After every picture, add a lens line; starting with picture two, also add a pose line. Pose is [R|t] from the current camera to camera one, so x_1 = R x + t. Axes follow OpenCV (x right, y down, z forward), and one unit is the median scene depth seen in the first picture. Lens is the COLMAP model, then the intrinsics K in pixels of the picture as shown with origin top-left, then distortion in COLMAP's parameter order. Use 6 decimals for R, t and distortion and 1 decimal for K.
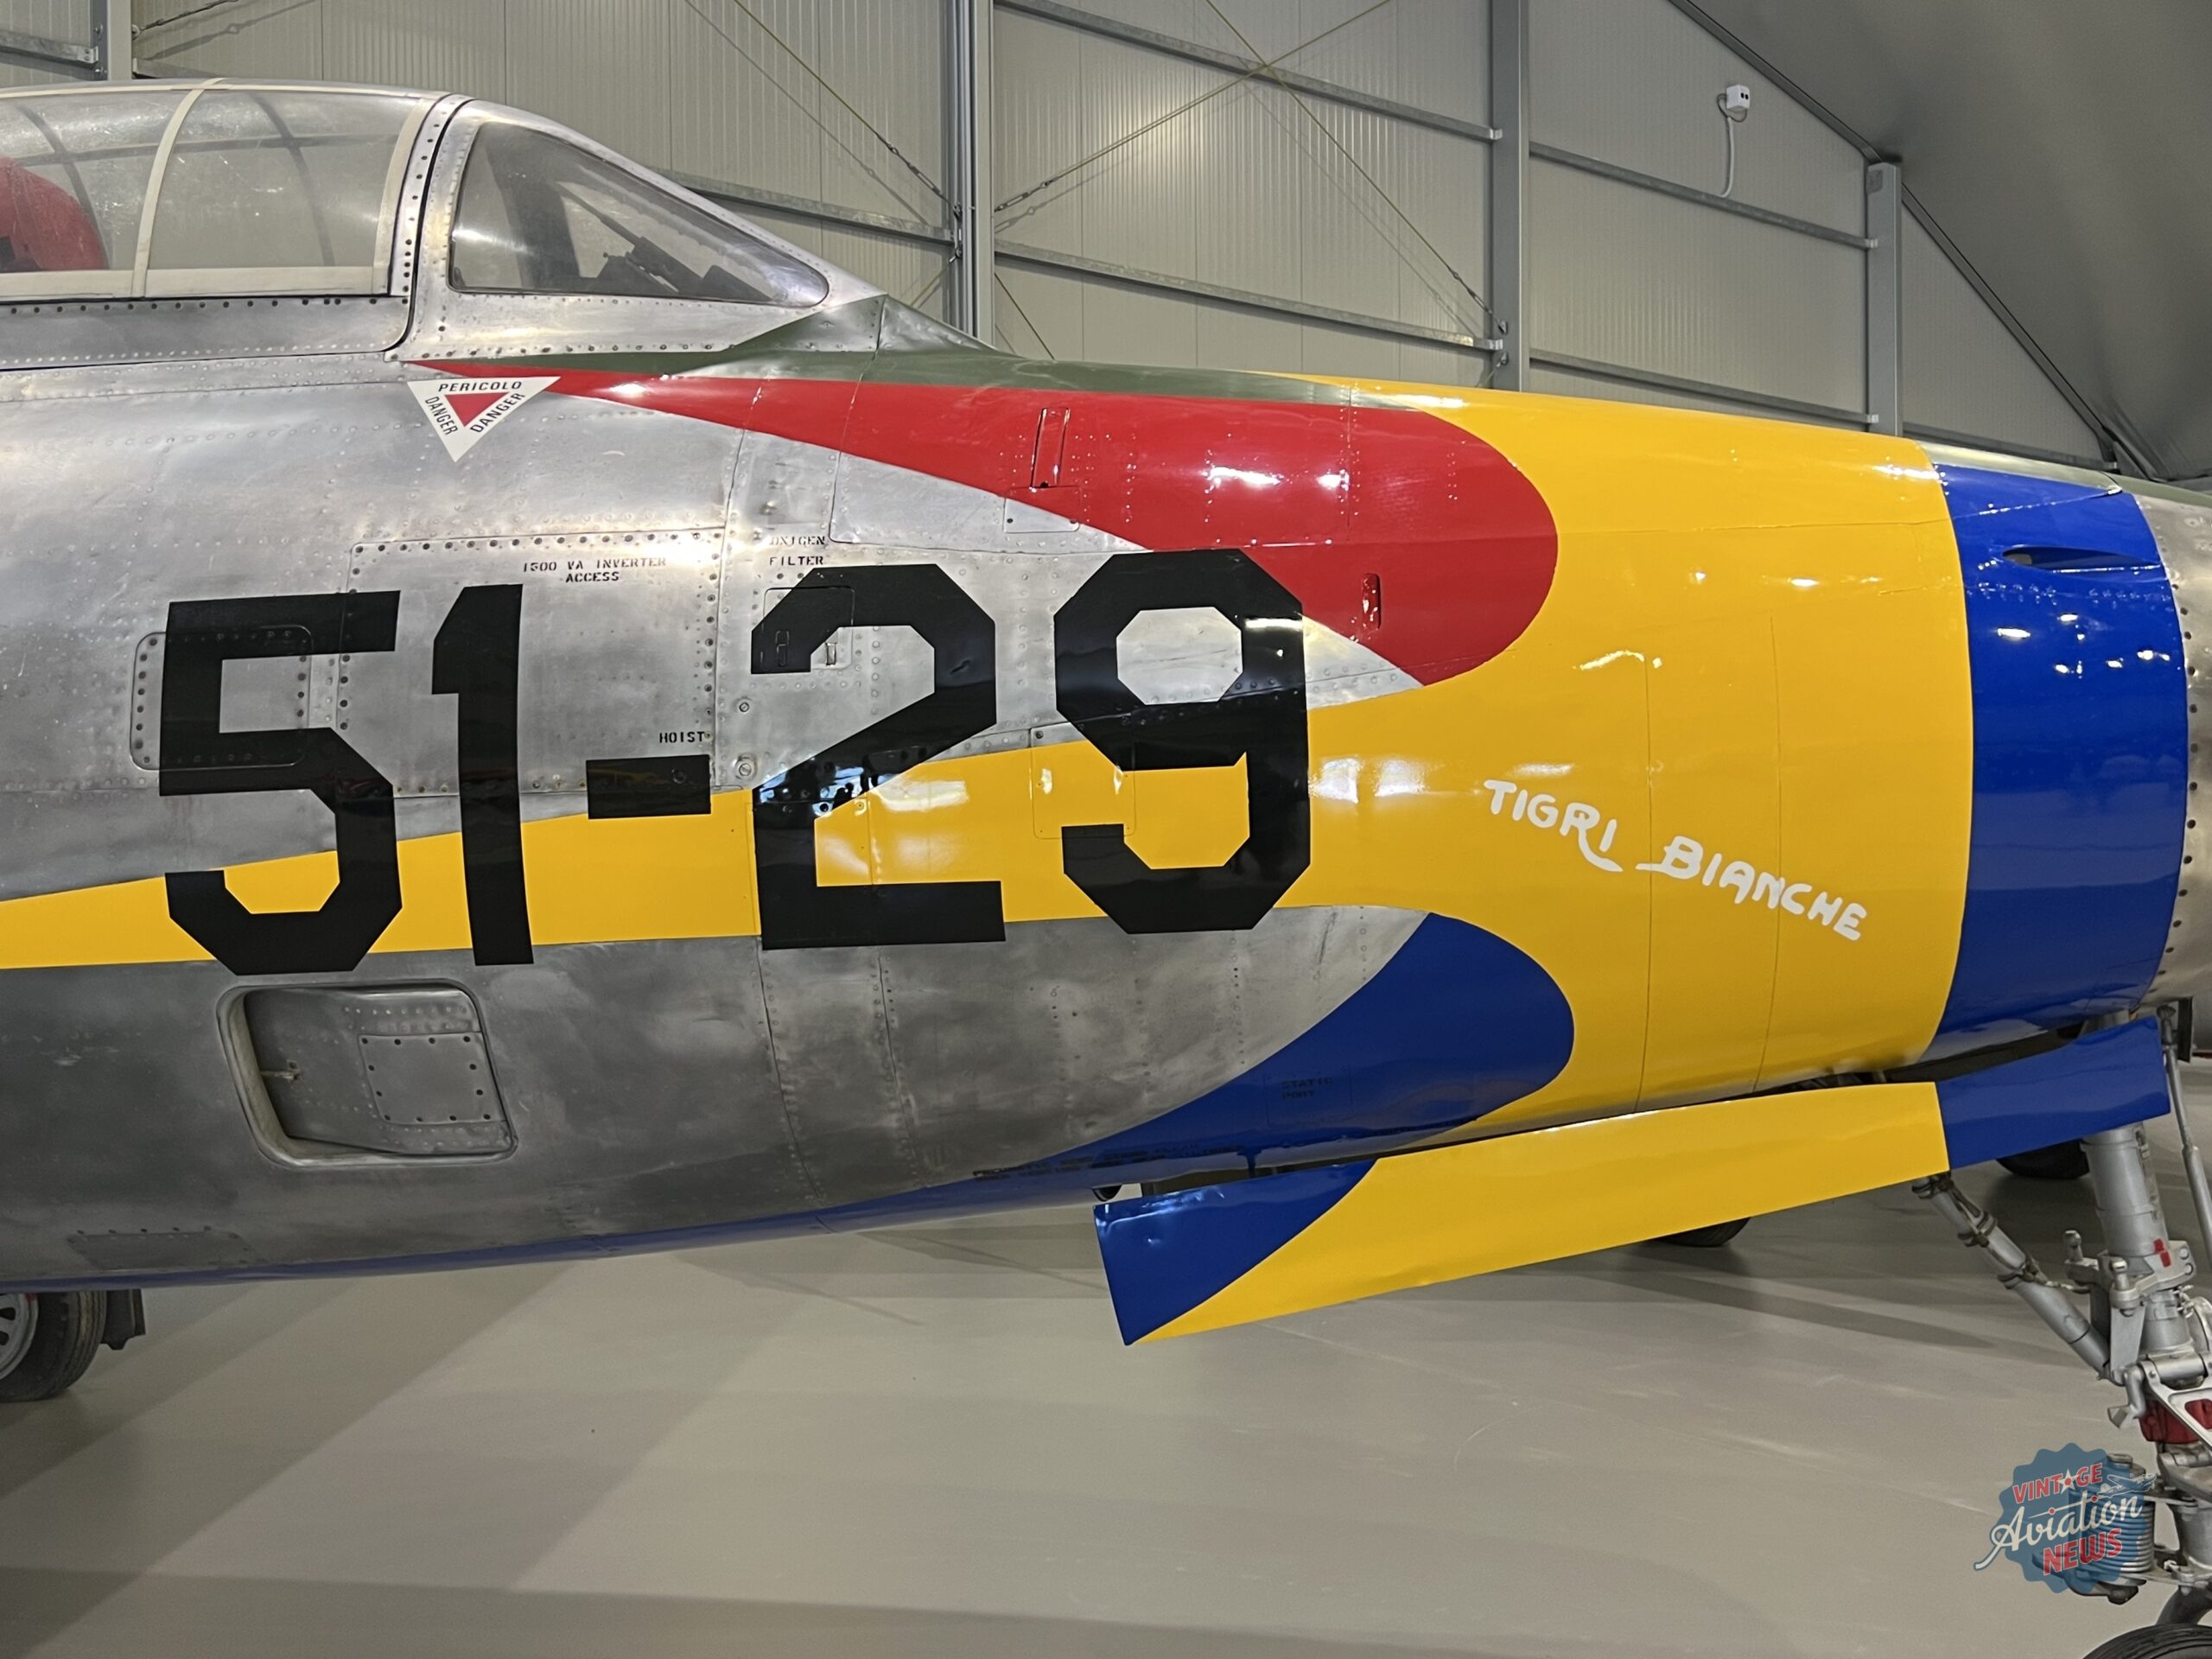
lens RADIAL K [[2255.3, 0, 1106.0], [0, 2255.3, 829.5], [0, 0, 1]] dist [0.193598, -0.431221]
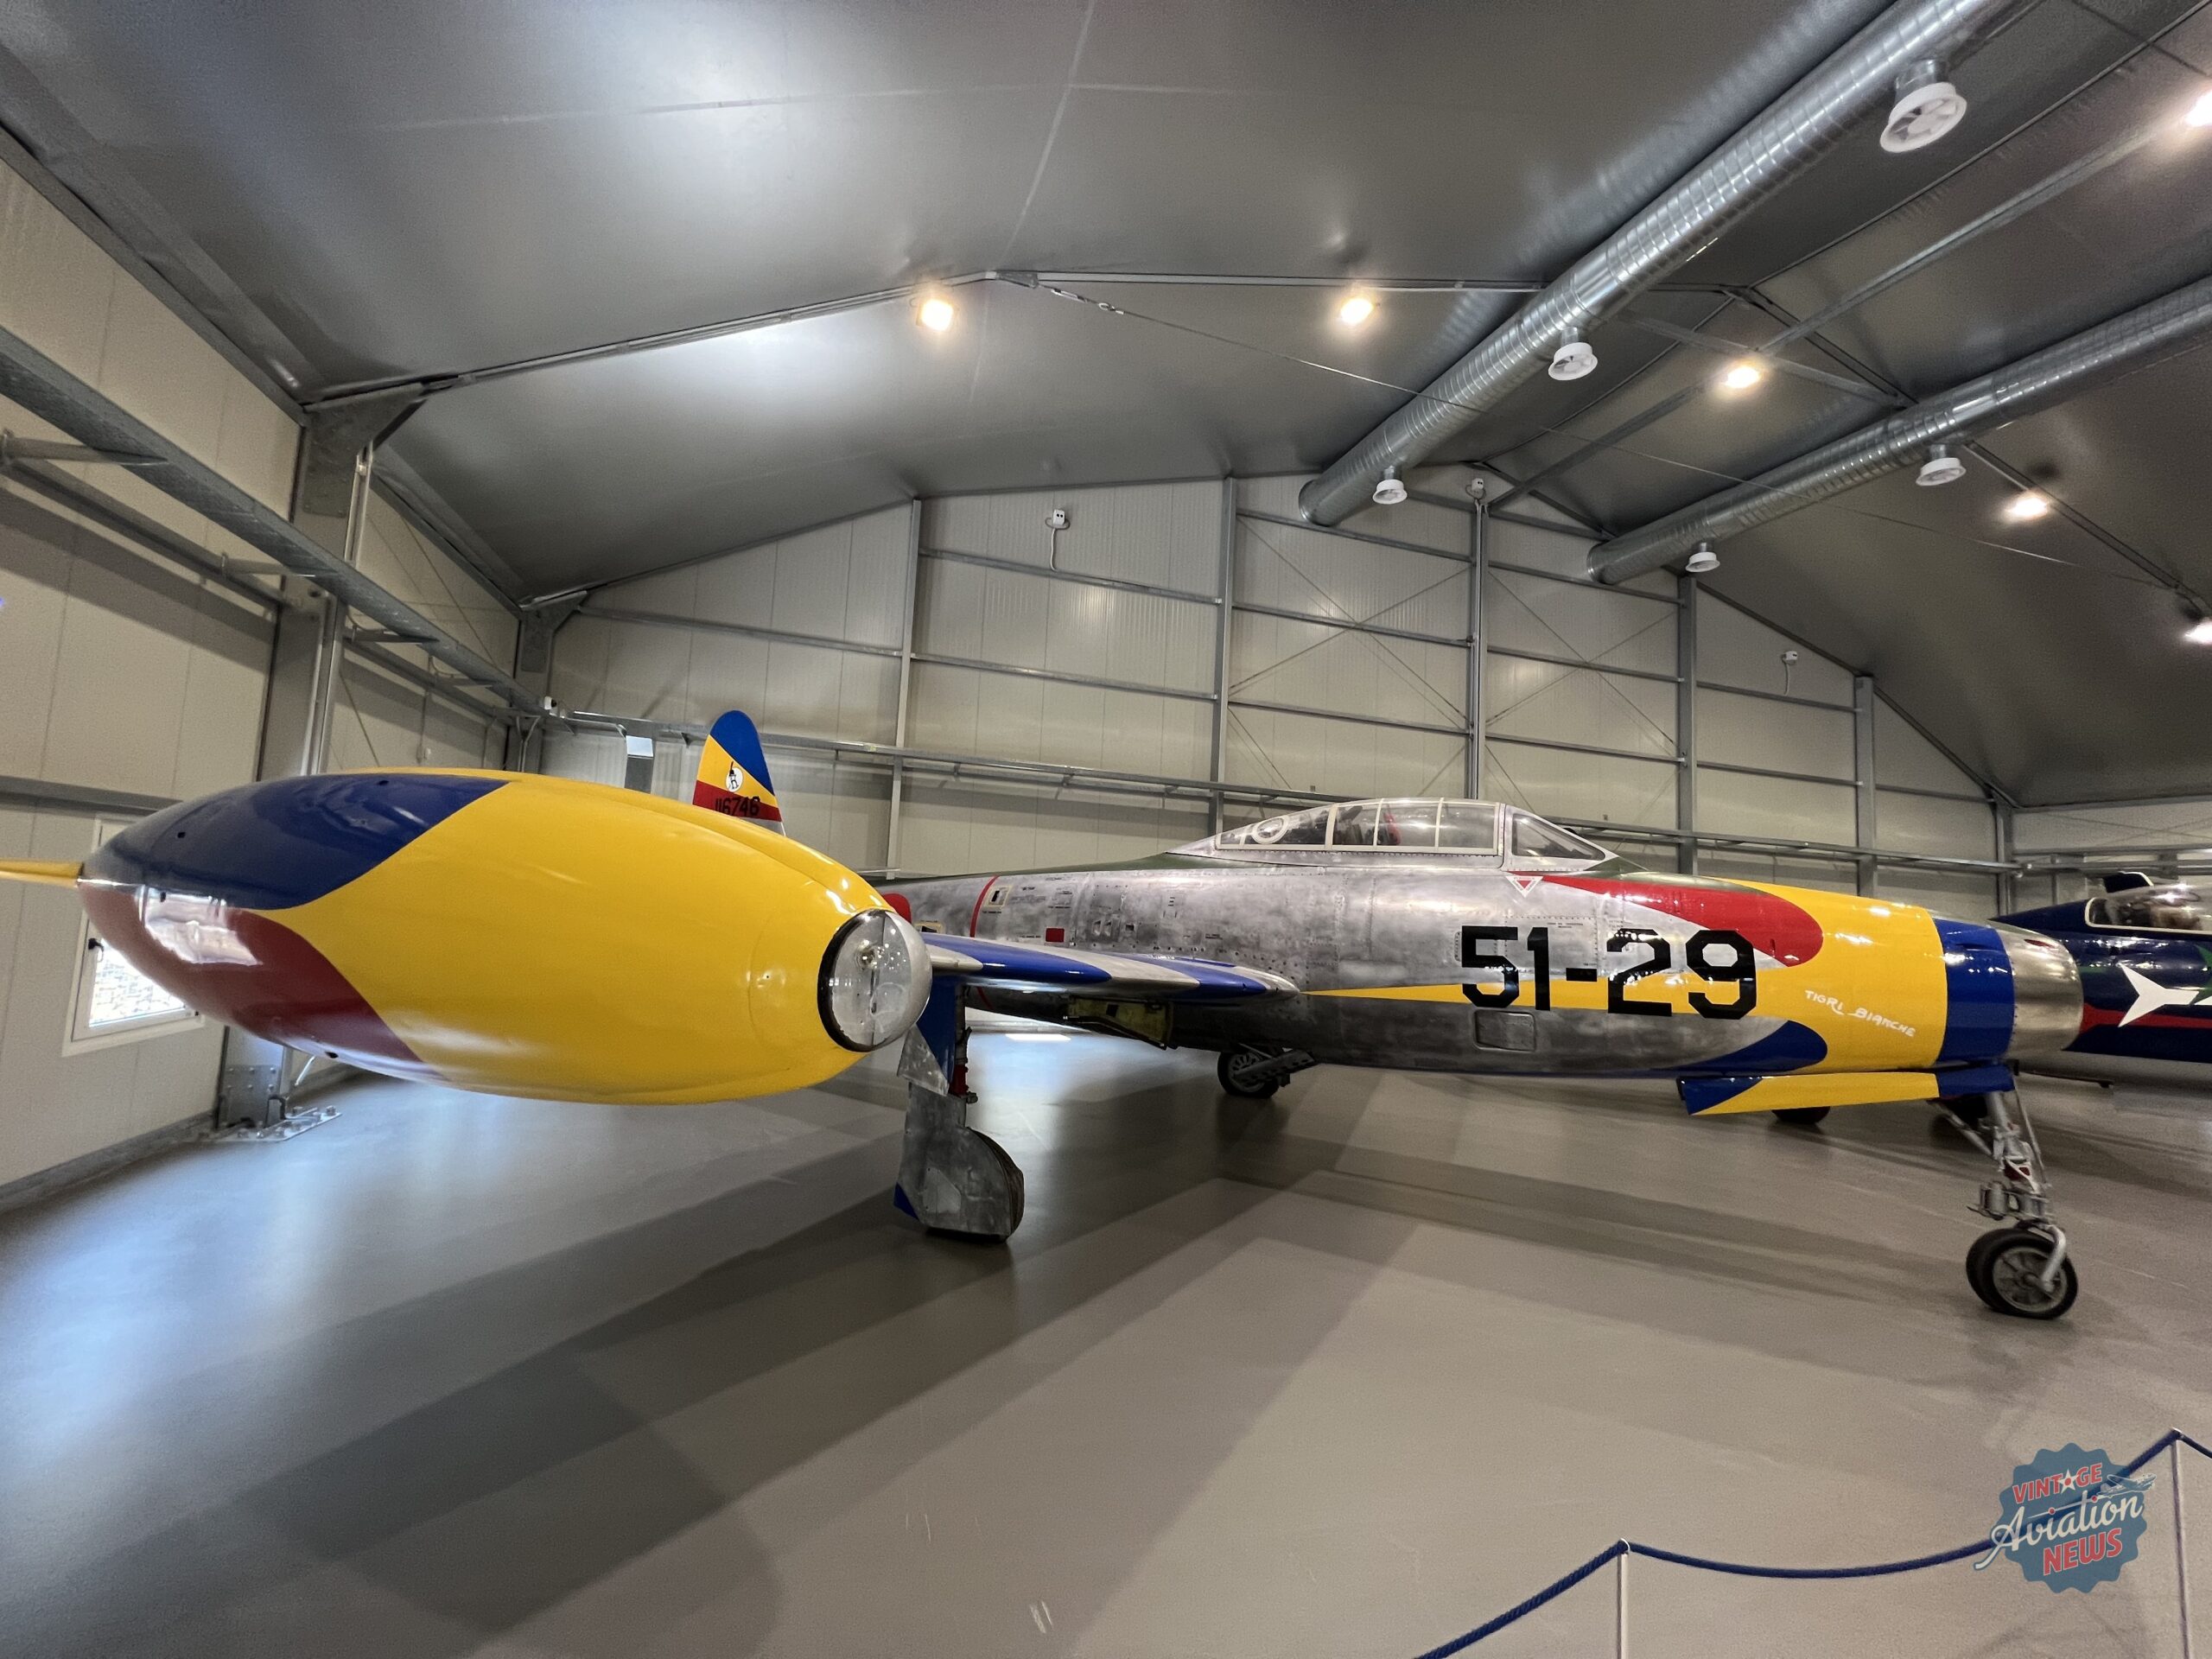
lens RADIAL K [[884.0, 0, 1106.0], [0, 884.0, 829.5], [0, 0, 1]] dist [-0.002394, -0.000056]
pose [[0.929081, 0.022525, -0.369191, -0.430765], [-0.056541, 0.995062, -0.081578, -0.108421], [0.365530, 0.096667, 0.925766, -1.006832]]
